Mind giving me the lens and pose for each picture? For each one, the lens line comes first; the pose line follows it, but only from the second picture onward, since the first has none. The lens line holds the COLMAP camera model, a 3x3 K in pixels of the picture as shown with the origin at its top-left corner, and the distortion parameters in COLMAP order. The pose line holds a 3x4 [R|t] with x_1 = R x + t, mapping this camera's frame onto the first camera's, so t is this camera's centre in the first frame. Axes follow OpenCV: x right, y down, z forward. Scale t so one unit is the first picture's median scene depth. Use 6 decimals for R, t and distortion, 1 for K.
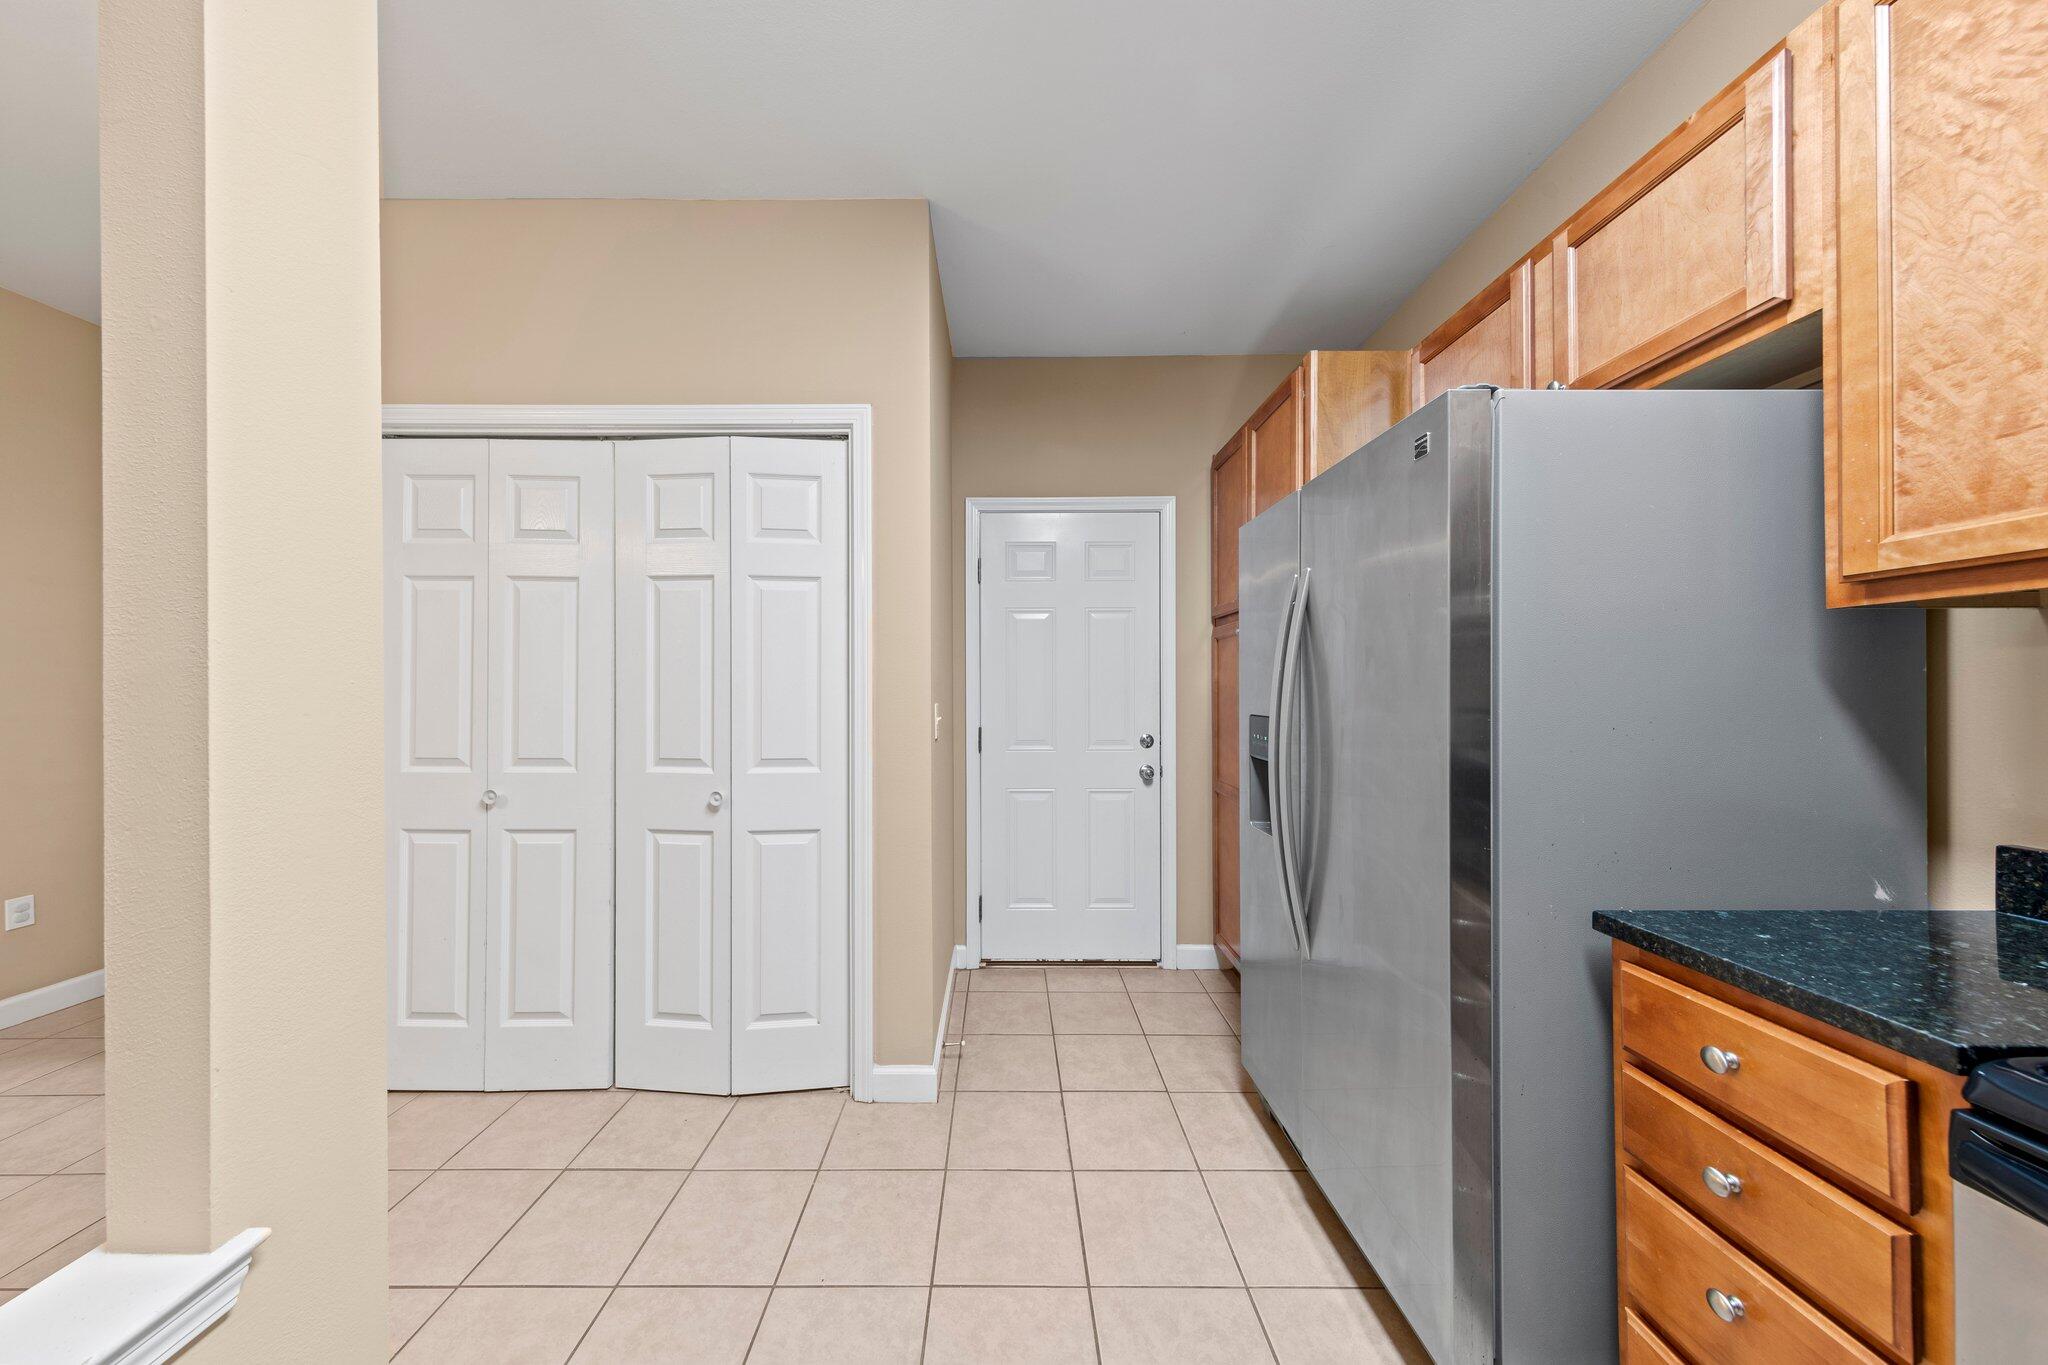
lens RADIAL K [[654.7, 0, 1026.8], [0, 654.7, 688.1], [0, 0, 1]] dist [0.006766, -0.000004]
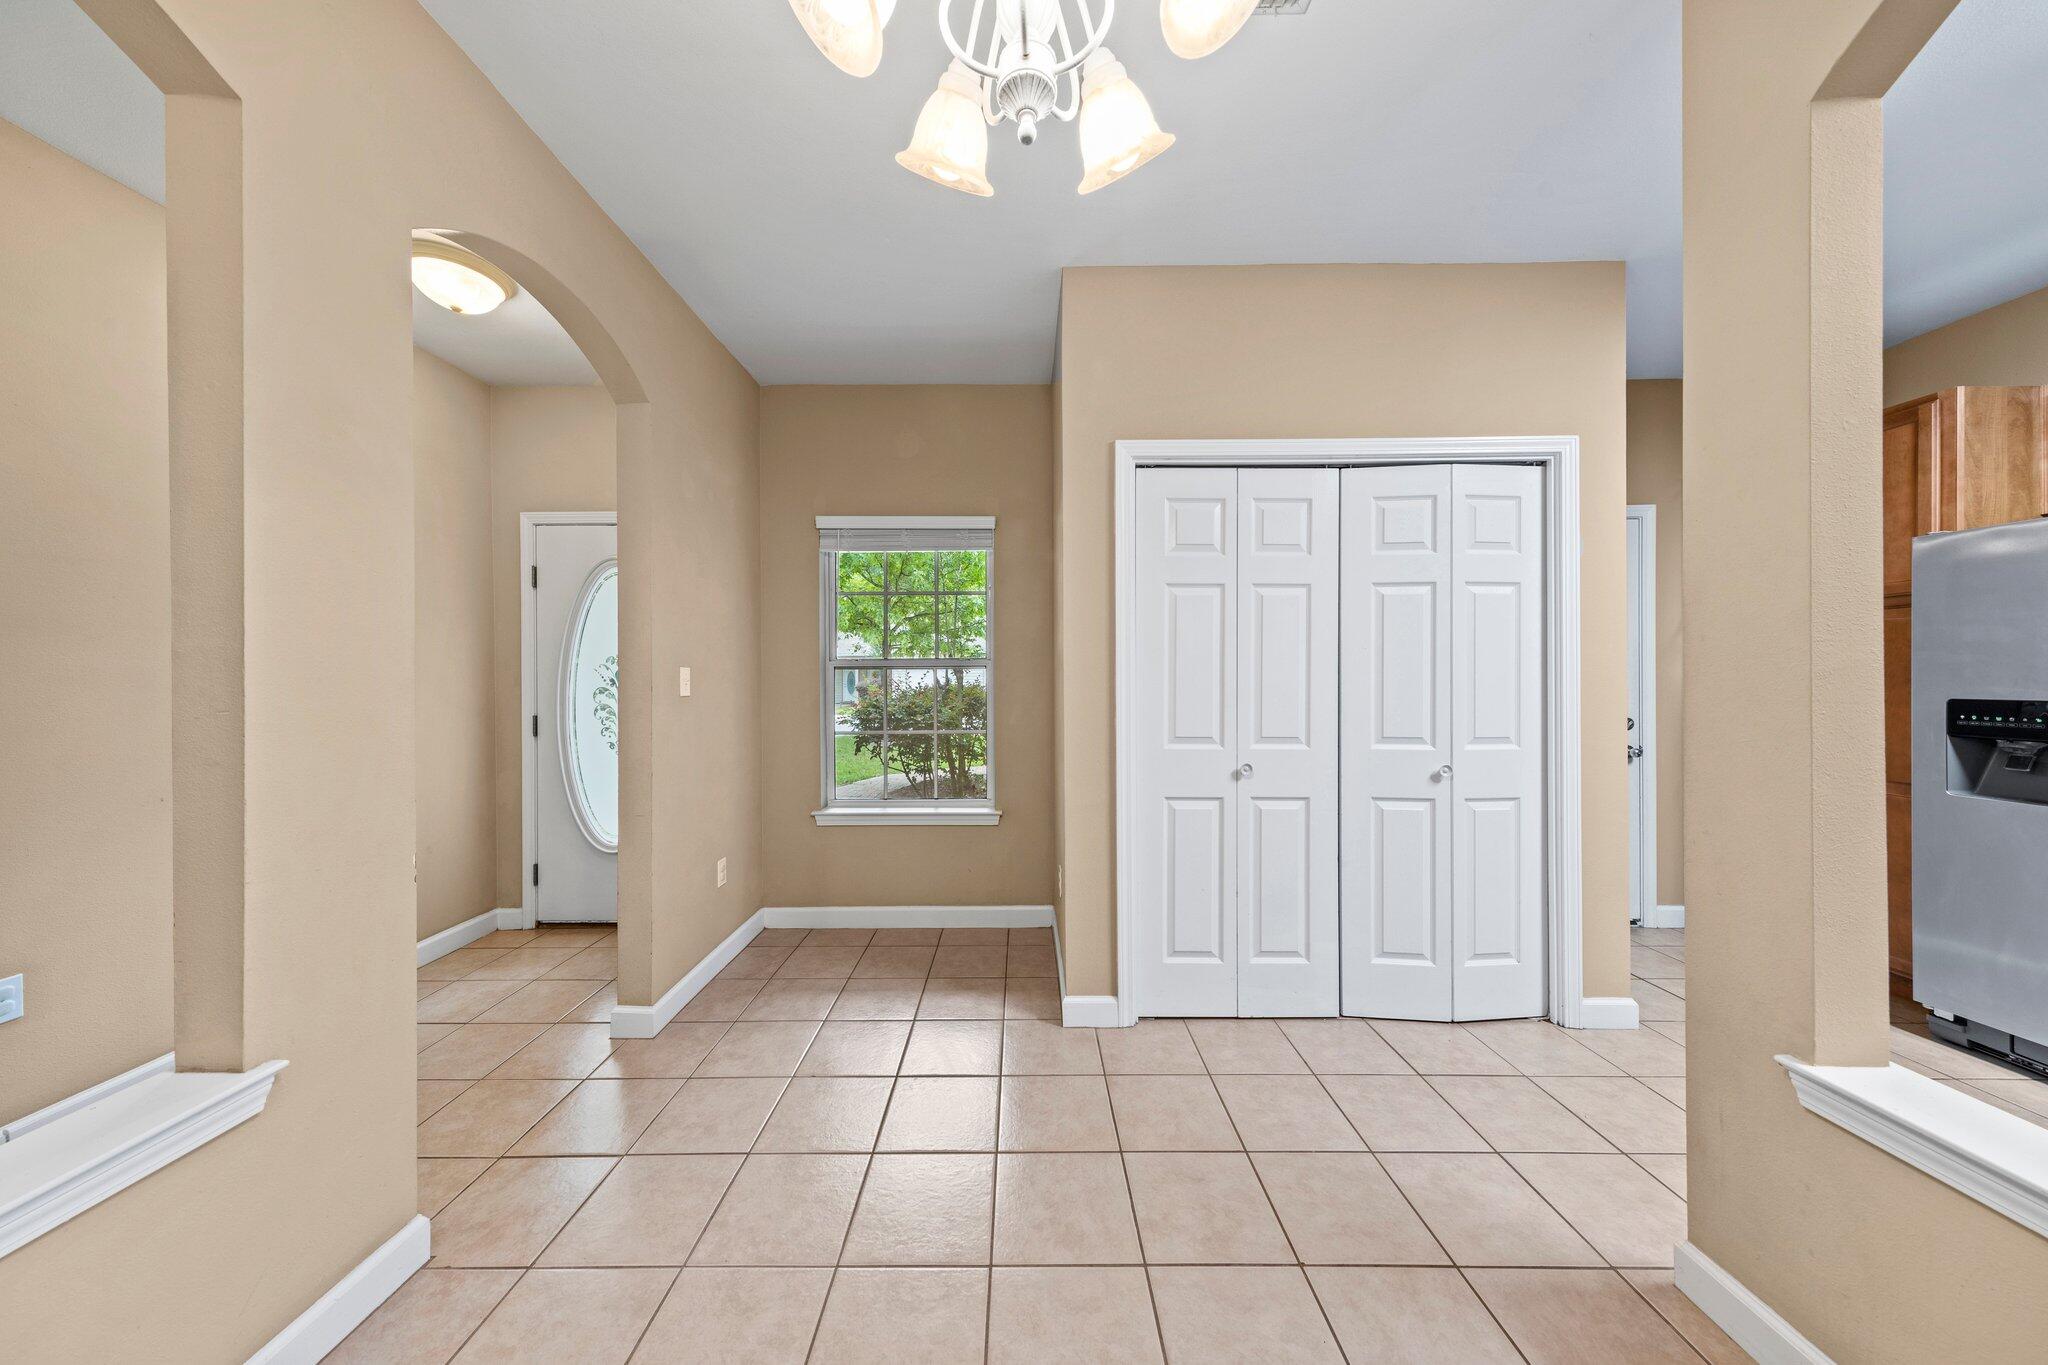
lens RADIAL K [[636.0, 0, 1035.0], [0, 636.0, 687.2], [0, 0, 1]] dist [0.020106, -0.003166]
pose [[0.999983, -0.002660, 0.005133, -1.190968], [0.002651, 0.999995, 0.001685, 0.013382], [-0.005137, -0.001671, 0.999985, -0.149415]]
